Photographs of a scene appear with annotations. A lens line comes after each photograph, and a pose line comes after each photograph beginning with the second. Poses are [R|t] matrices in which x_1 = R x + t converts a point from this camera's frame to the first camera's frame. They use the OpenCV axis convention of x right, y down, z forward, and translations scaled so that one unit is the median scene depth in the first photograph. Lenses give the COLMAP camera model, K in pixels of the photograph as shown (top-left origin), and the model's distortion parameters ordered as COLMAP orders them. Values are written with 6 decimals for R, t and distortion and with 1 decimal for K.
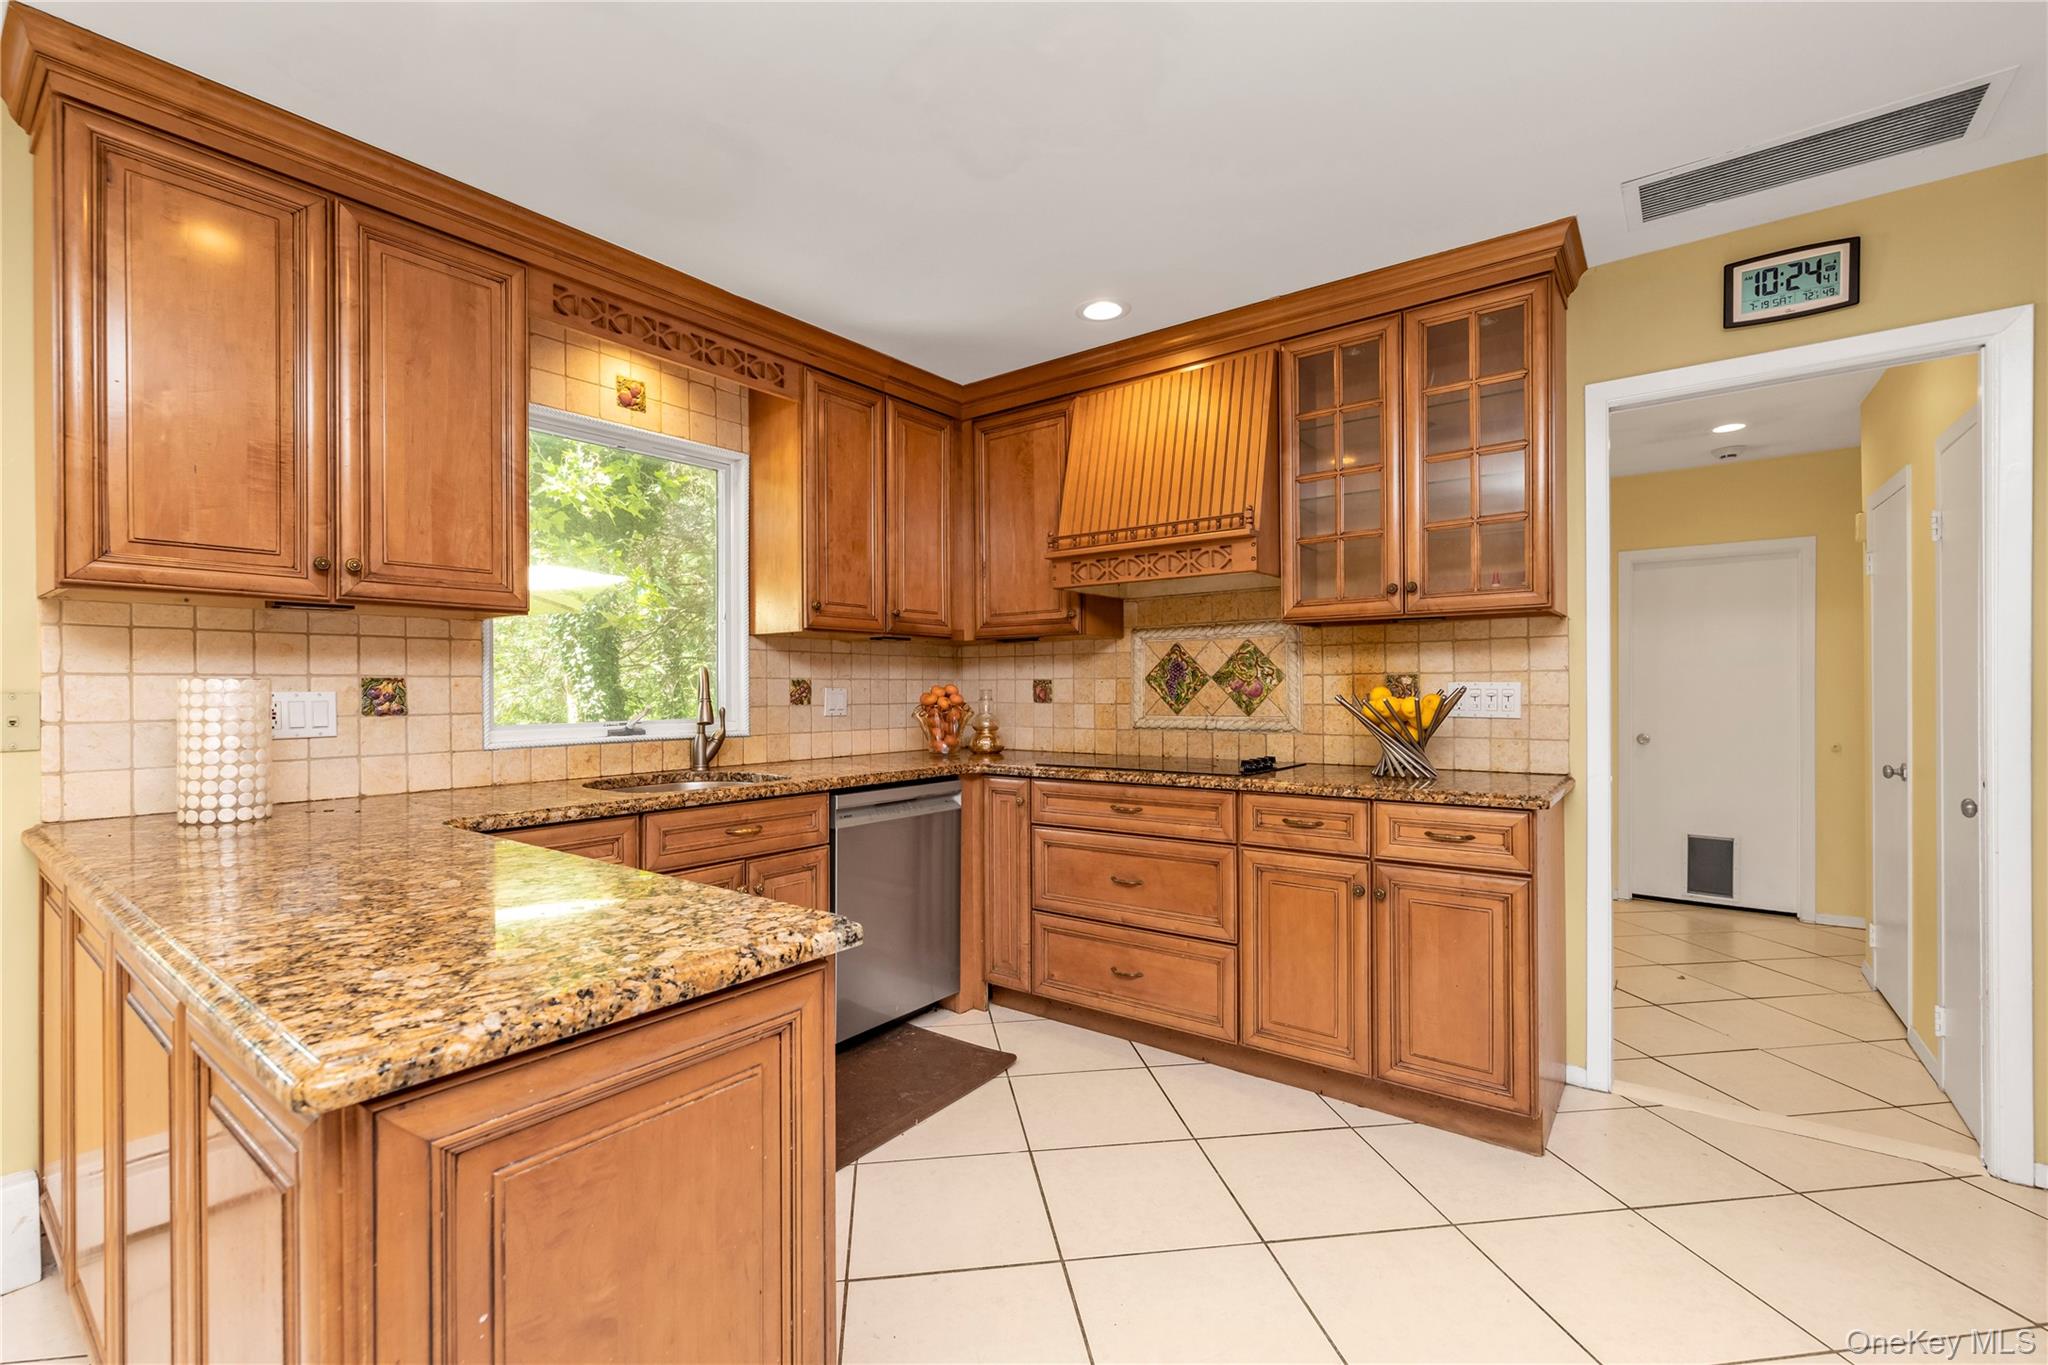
lens RADIAL K [[885.6, 0, 1024.0], [0, 885.6, 682.5], [0, 0, 1]] dist [-0.001780, -0.000428]
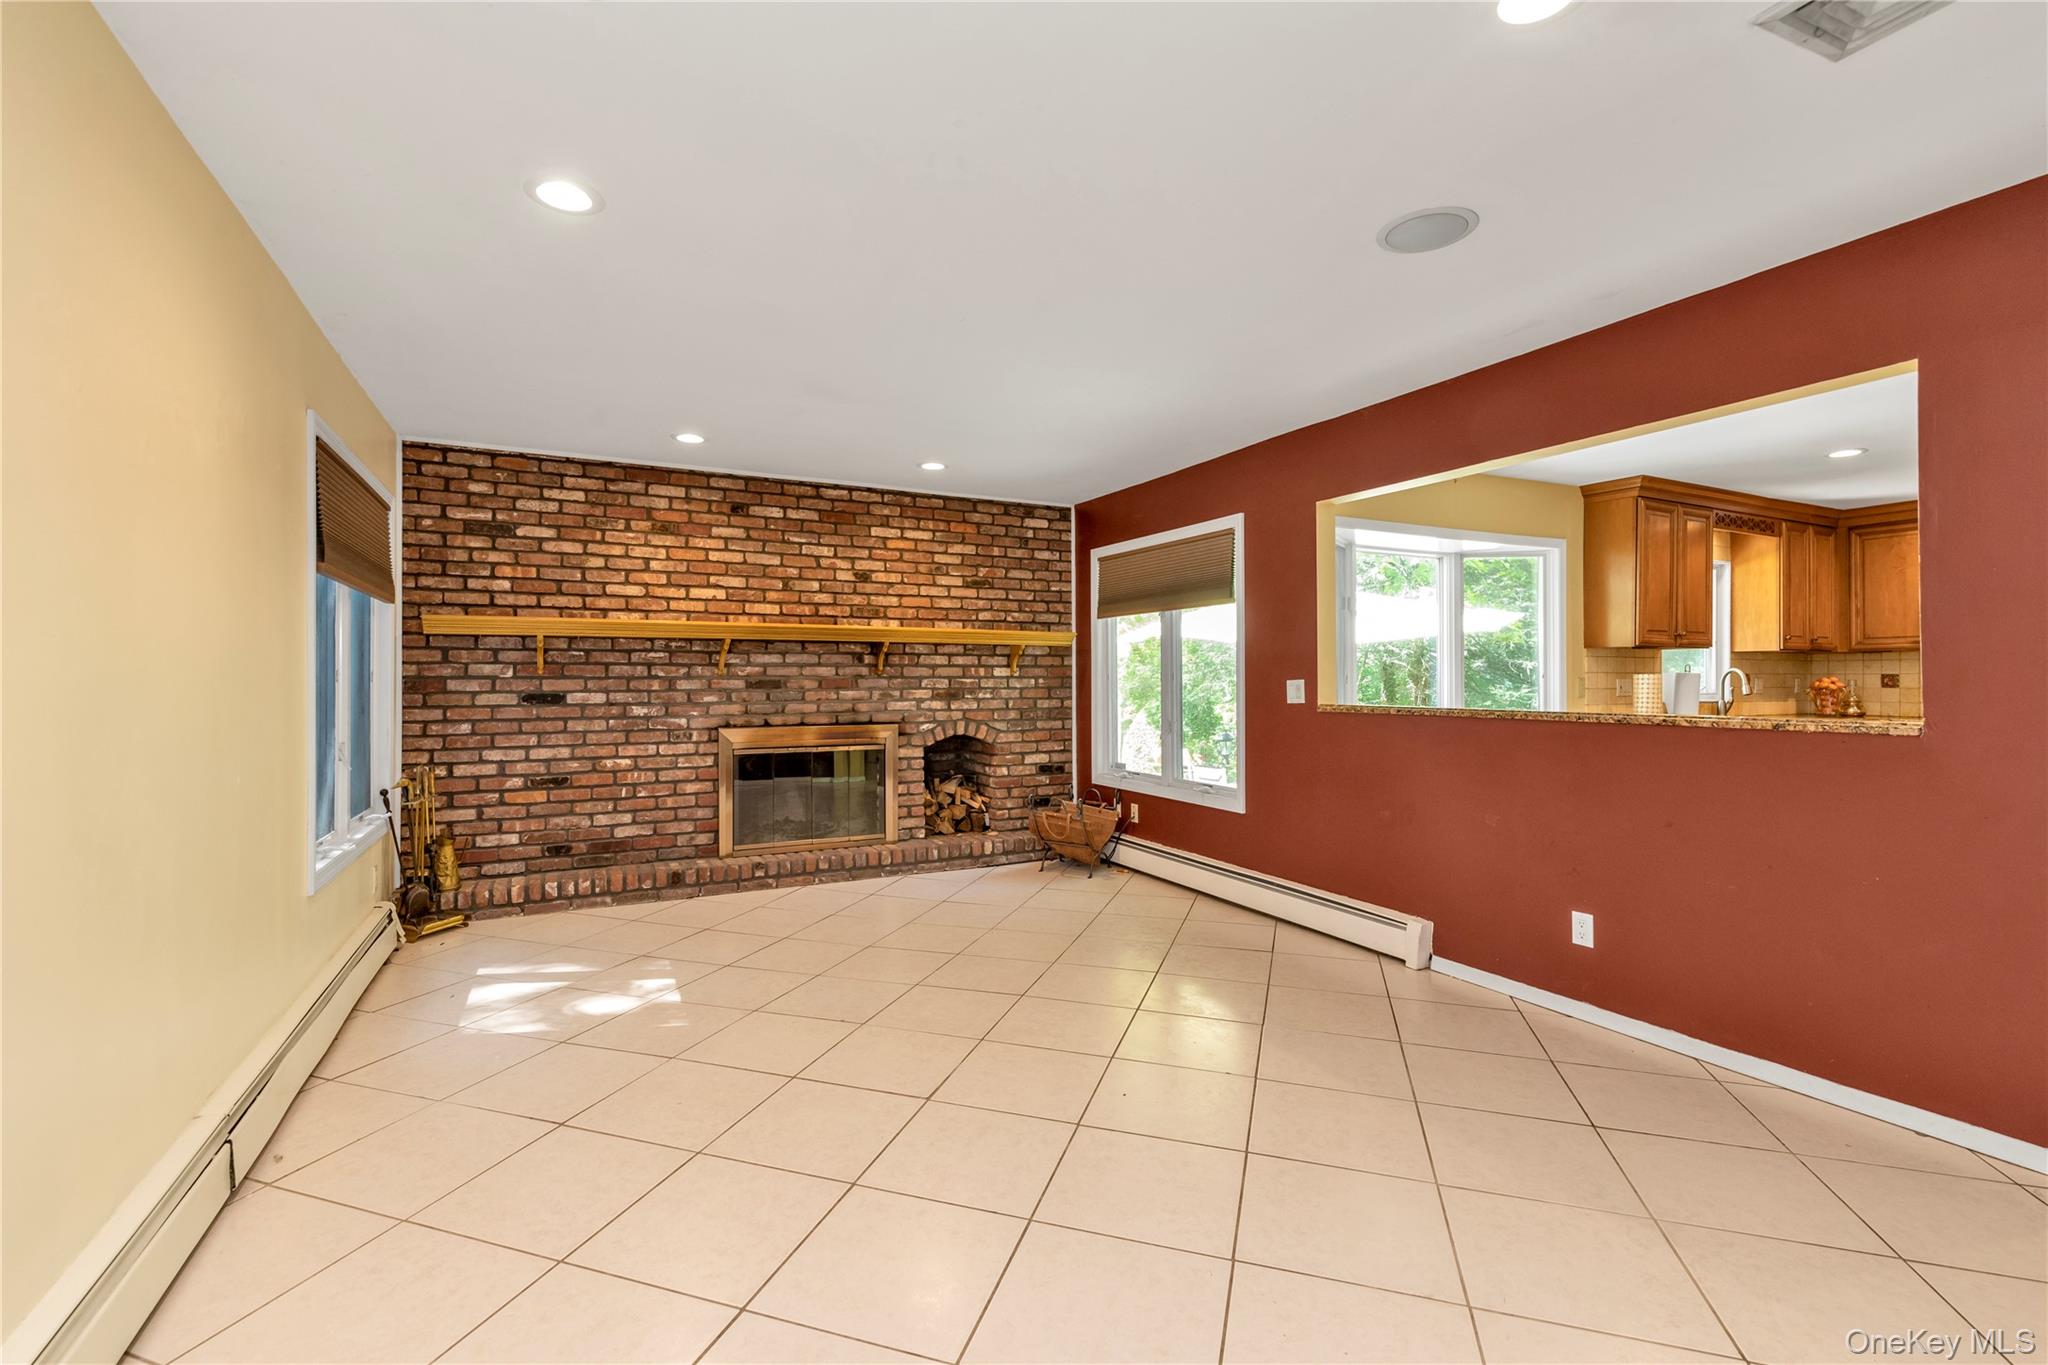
lens RADIAL K [[885.6, 0, 1024.0], [0, 885.6, 682.5], [0, 0, 1]] dist [-0.001780, -0.000428]
pose [[0.895868, 0.007064, -0.444264, -0.979140], [-0.002628, 0.999940, 0.010601, -0.001257], [0.444312, -0.008329, 0.895833, -1.730227]]
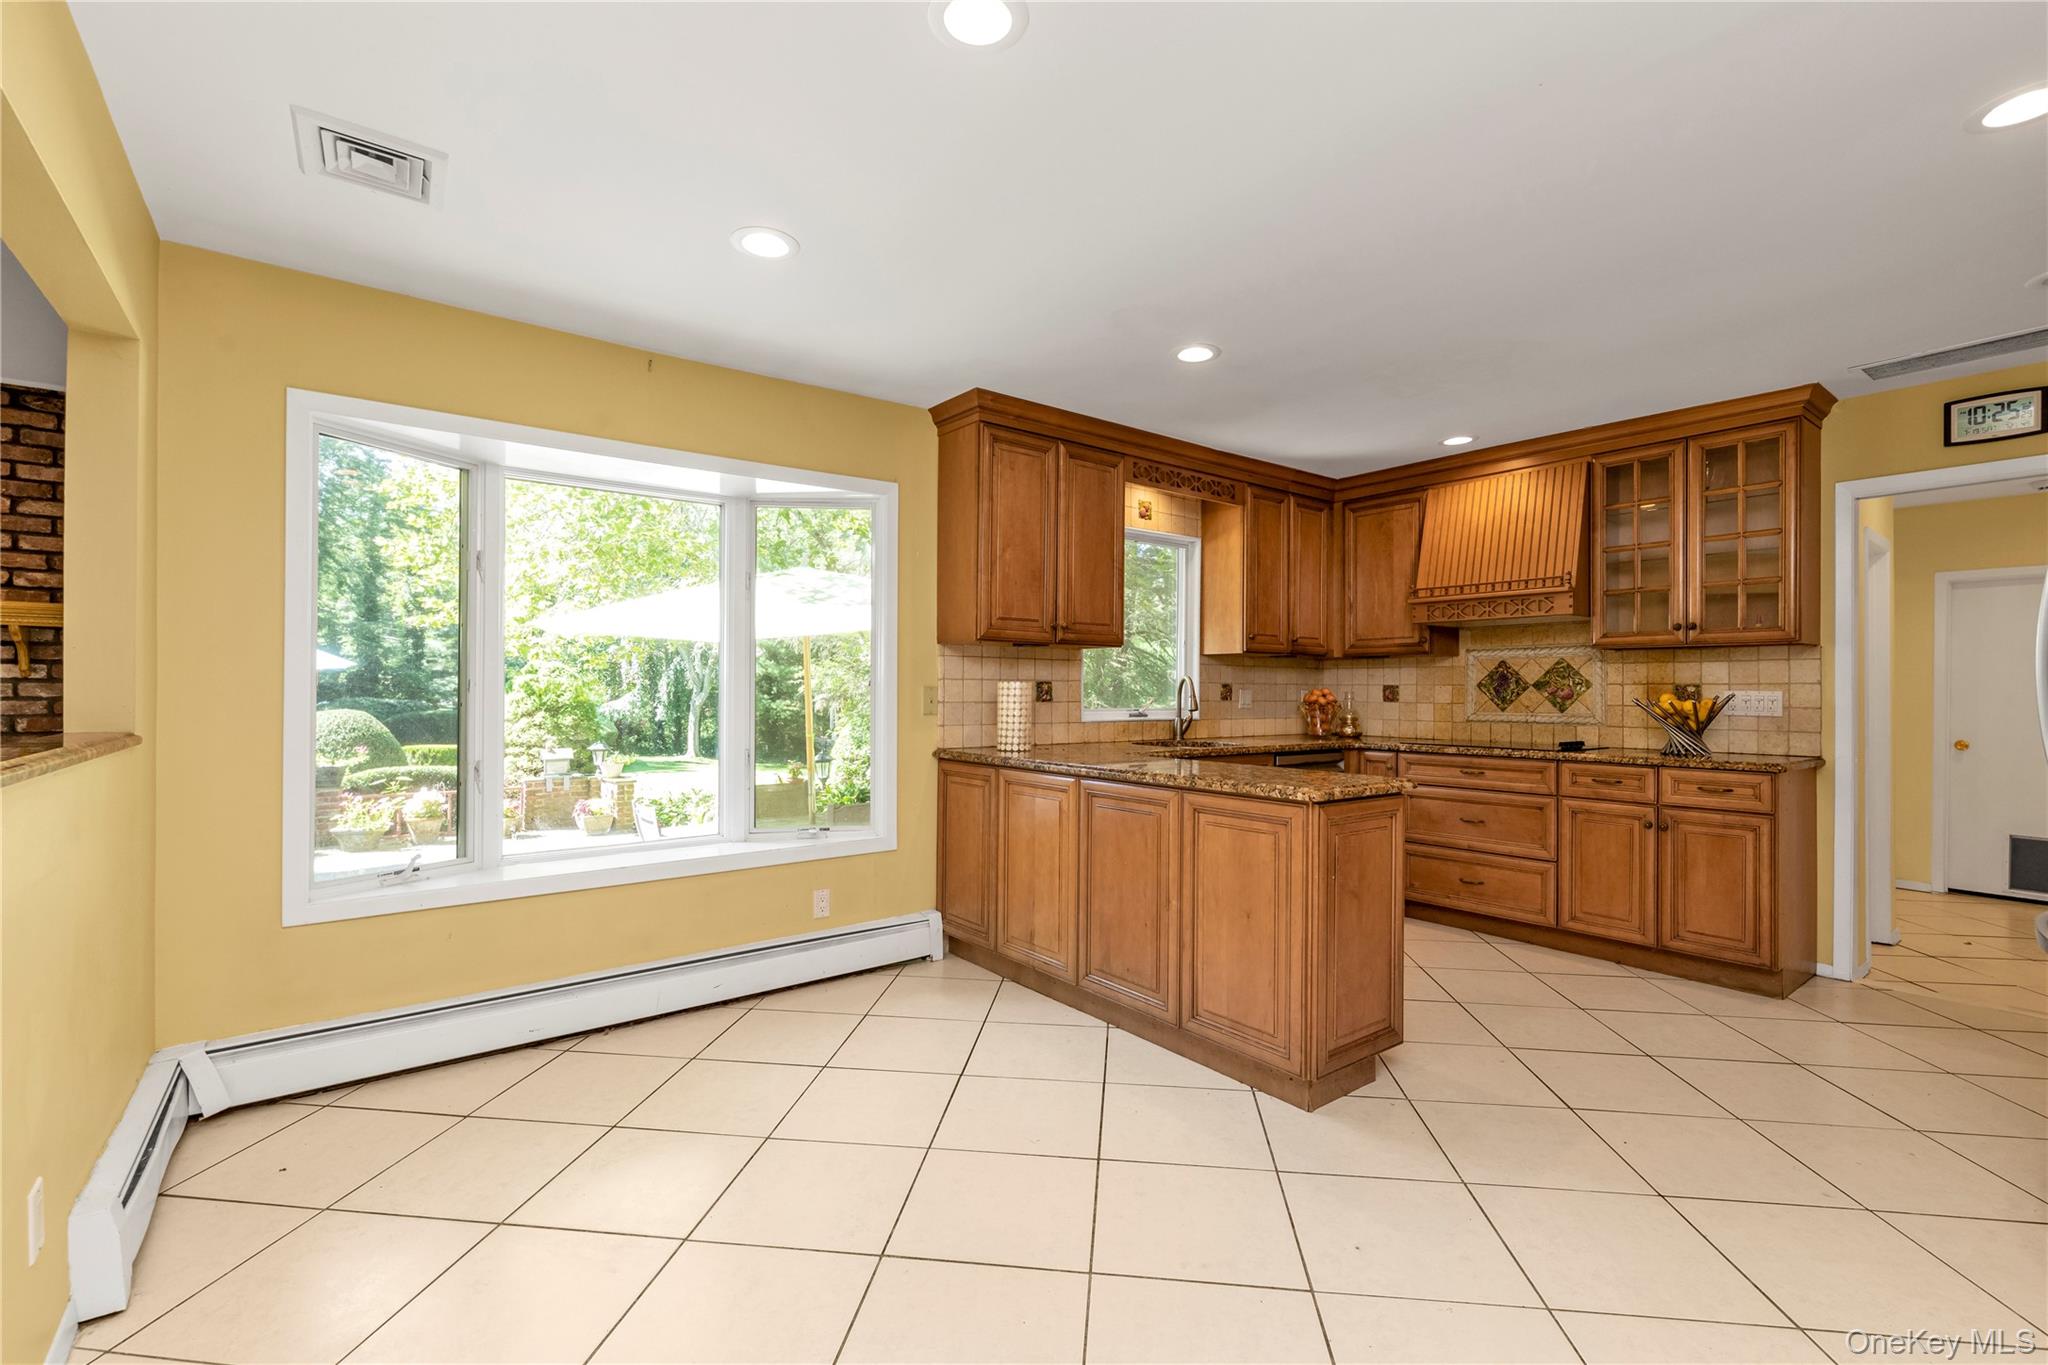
lens RADIAL K [[885.6, 0, 1024.0], [0, 885.6, 682.5], [0, 0, 1]] dist [-0.001780, -0.000428]
pose [[0.963684, 0.009444, -0.266879, -0.220622], [-0.009939, 0.999950, -0.000501, -0.001396], [0.266861, 0.003135, 0.963730, -0.656831]]
